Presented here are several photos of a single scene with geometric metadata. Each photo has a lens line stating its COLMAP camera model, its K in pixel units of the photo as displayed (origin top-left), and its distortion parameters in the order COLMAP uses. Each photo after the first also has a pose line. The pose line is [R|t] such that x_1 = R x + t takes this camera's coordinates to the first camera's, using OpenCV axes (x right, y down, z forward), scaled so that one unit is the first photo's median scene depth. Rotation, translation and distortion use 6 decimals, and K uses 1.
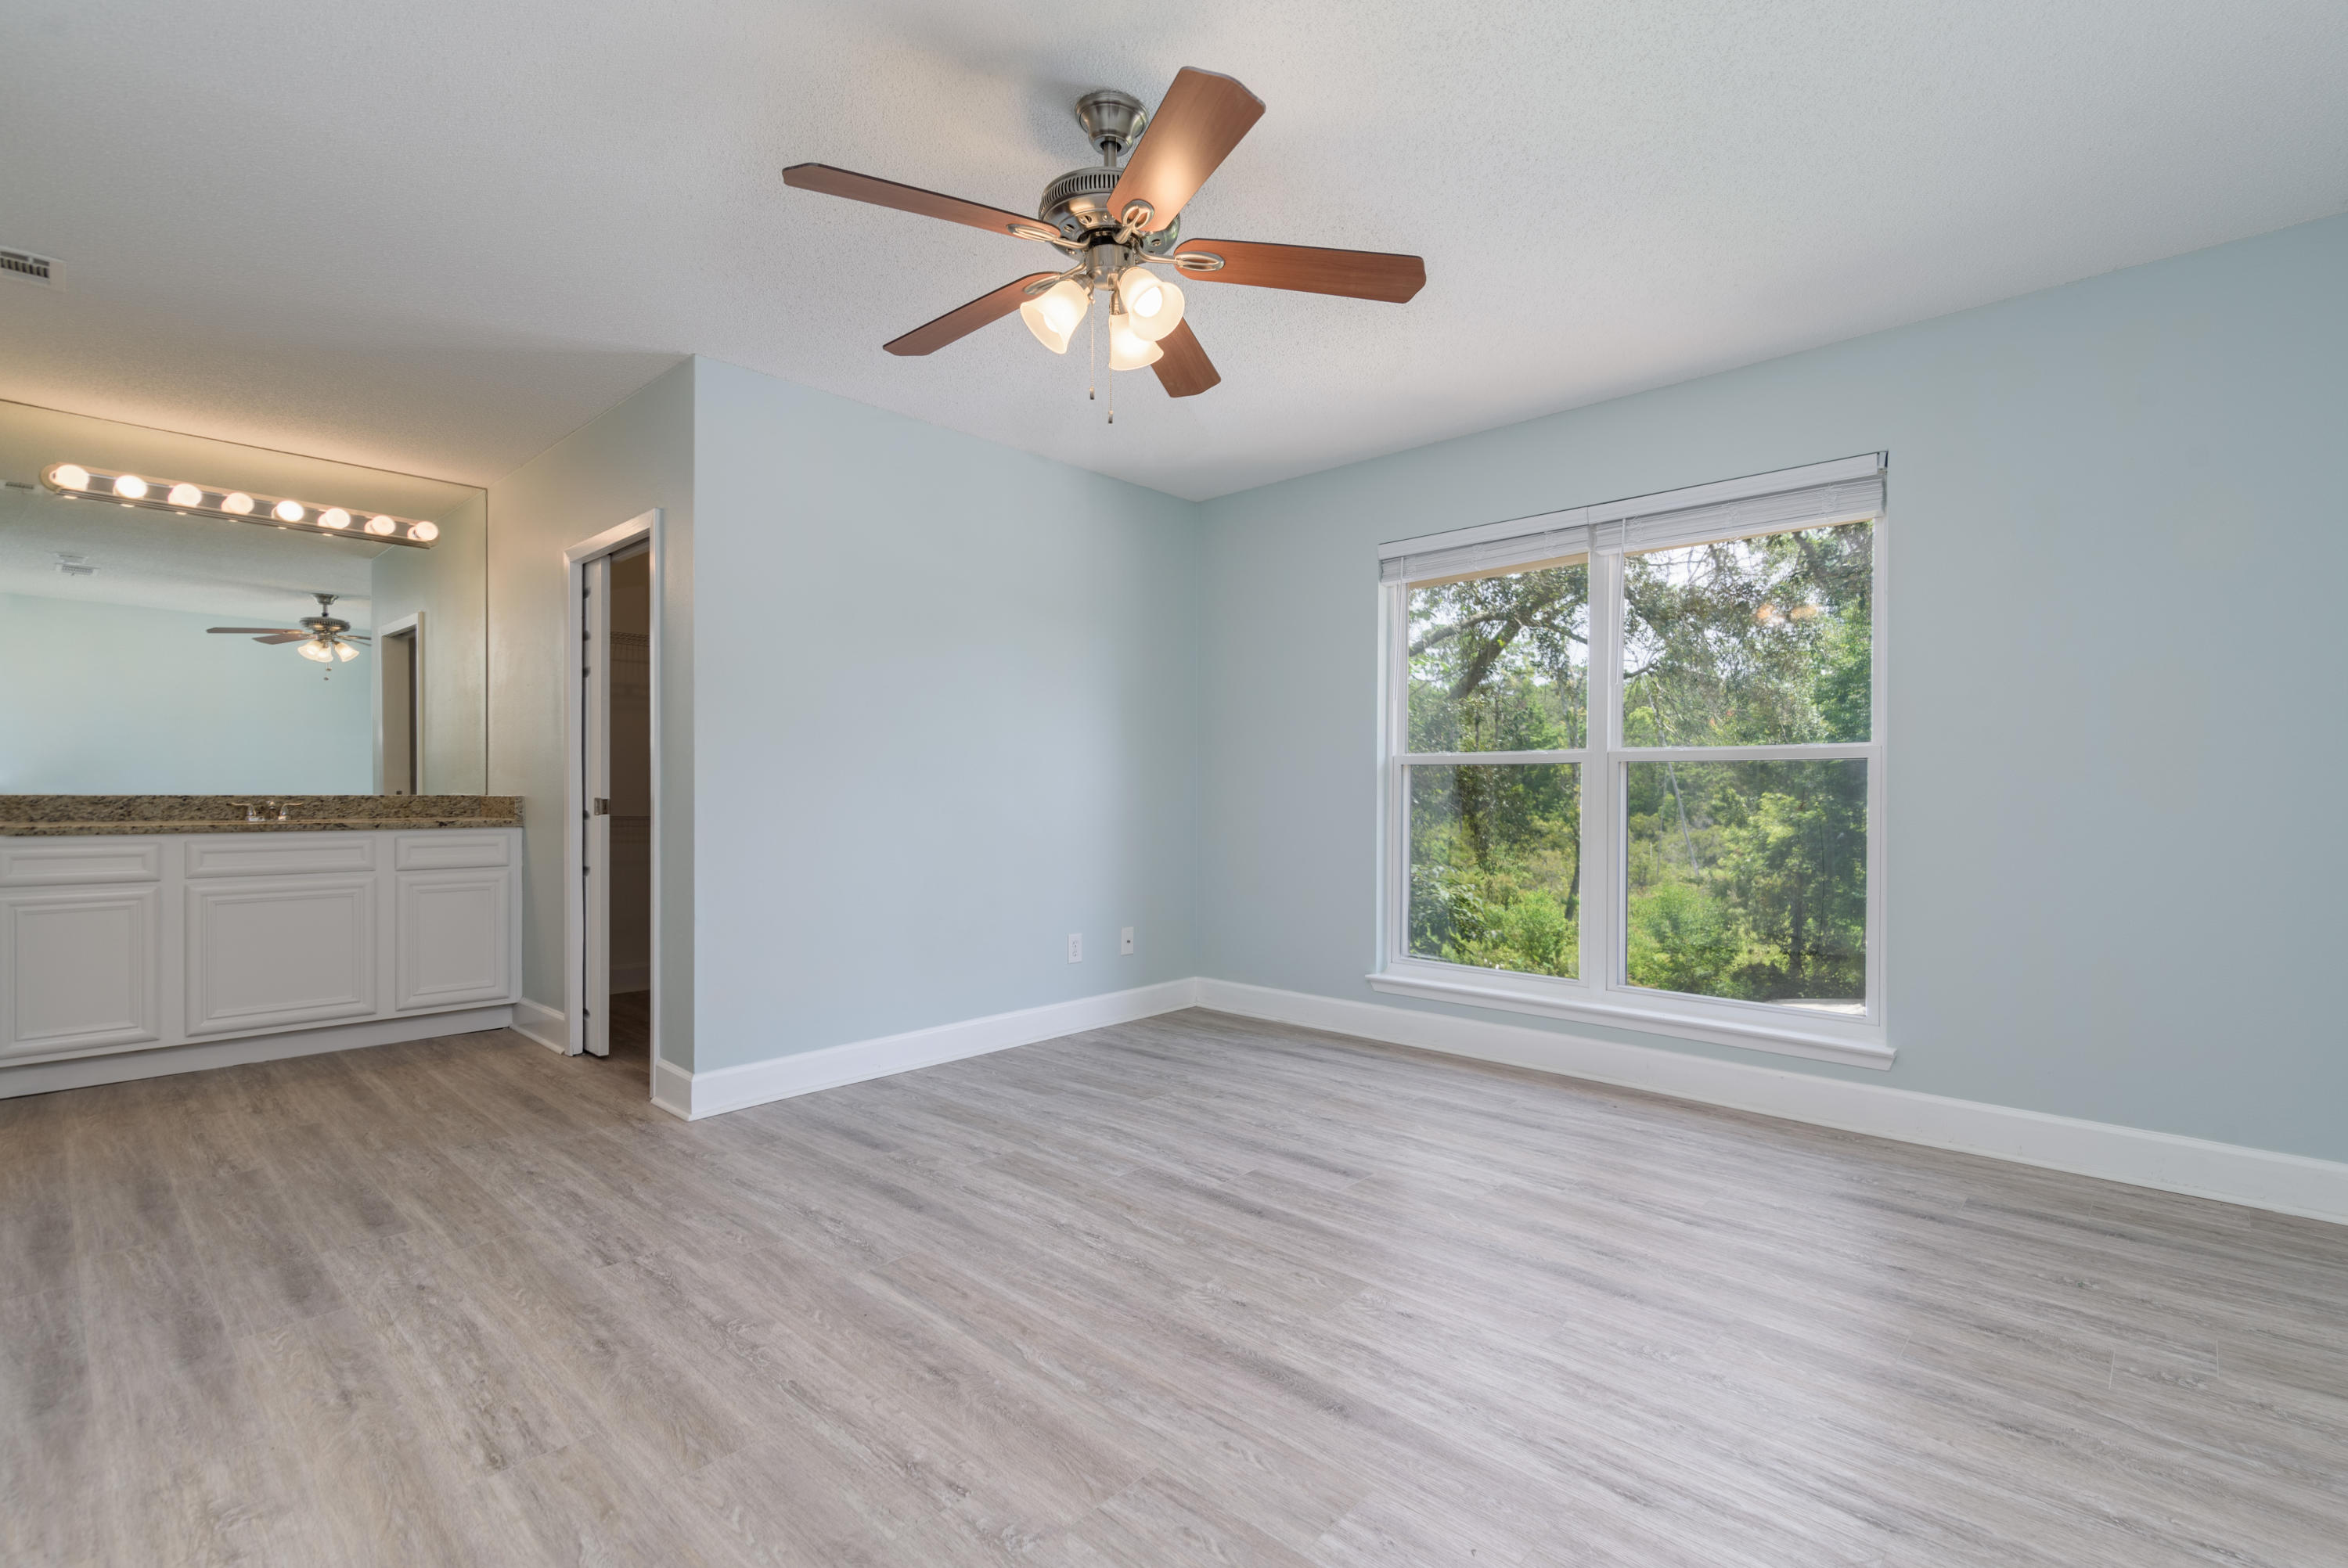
lens RADIAL K [[1052.1, 0, 1180.9], [0, 1052.1, 785.2], [0, 0, 1]] dist [-0.000102, 0.000752]
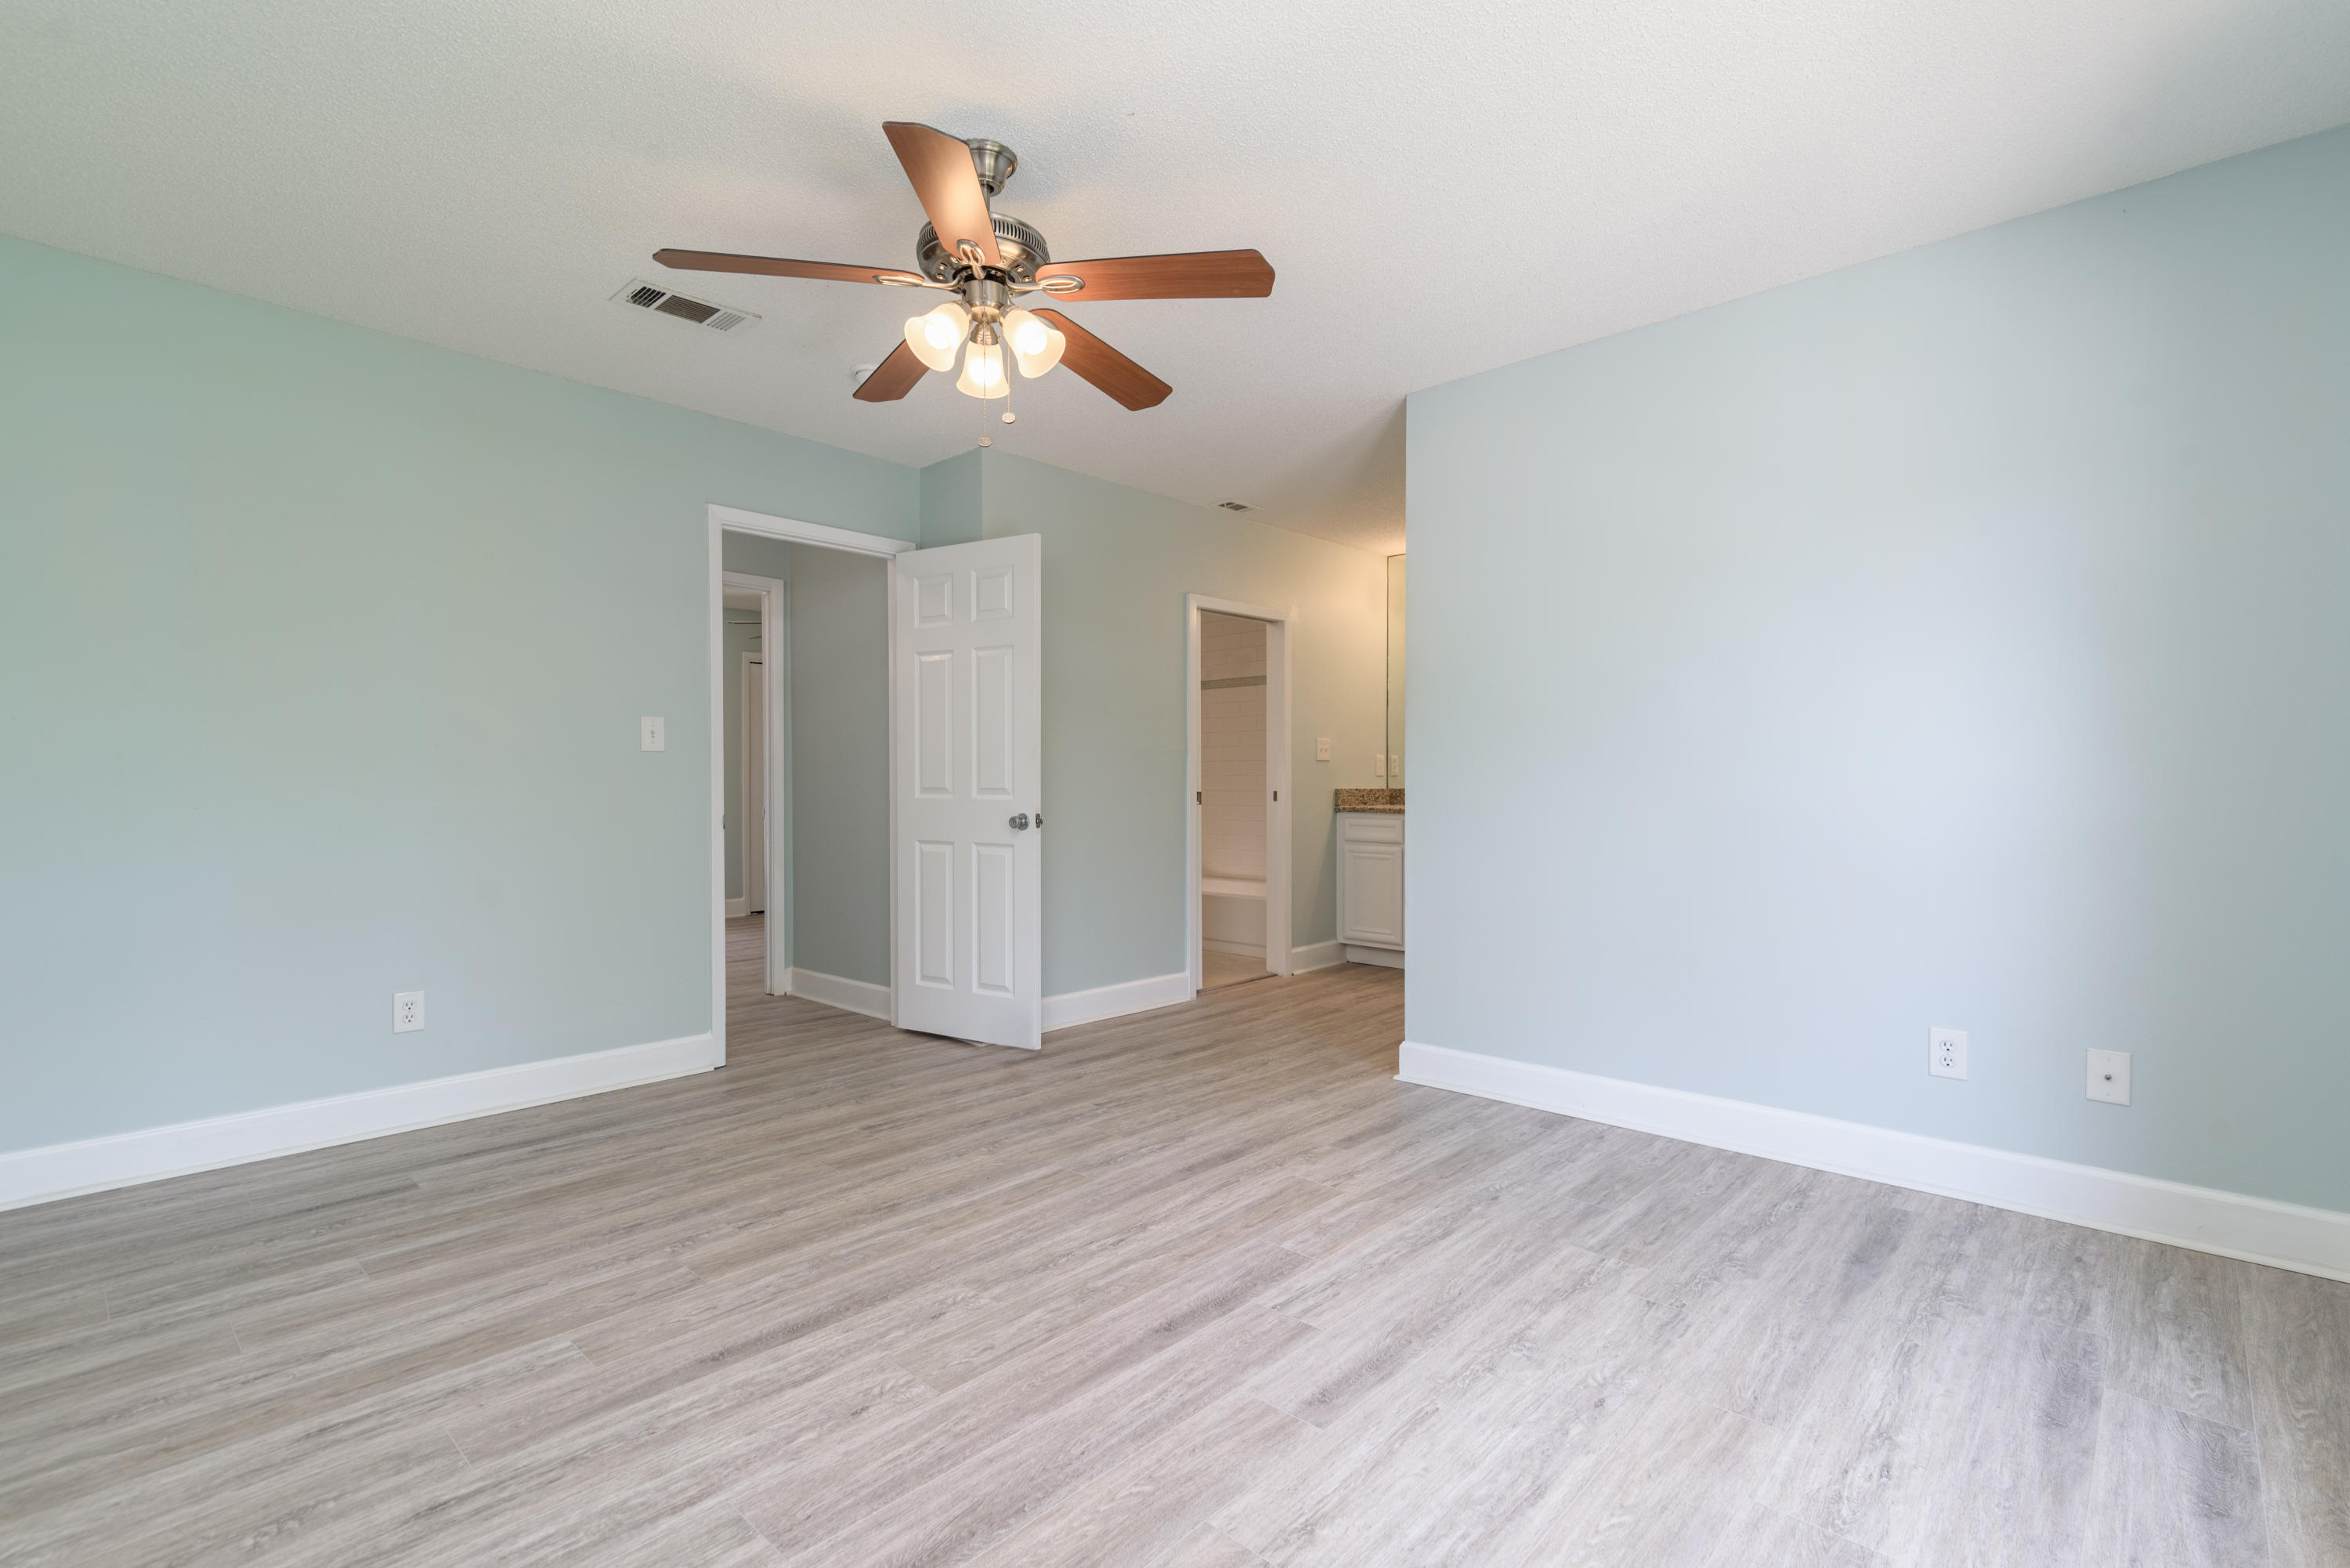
lens RADIAL K [[1053.0, 0, 1181.9], [0, 1053.0, 785.2], [0, 0, 1]] dist [-0.000102, 0.000752]
pose [[0.030612, 0.006401, -0.999511, 0.749666], [0.000923, 0.999979, 0.006433, 0.002143], [0.999531, -0.001119, 0.030605, 0.877072]]
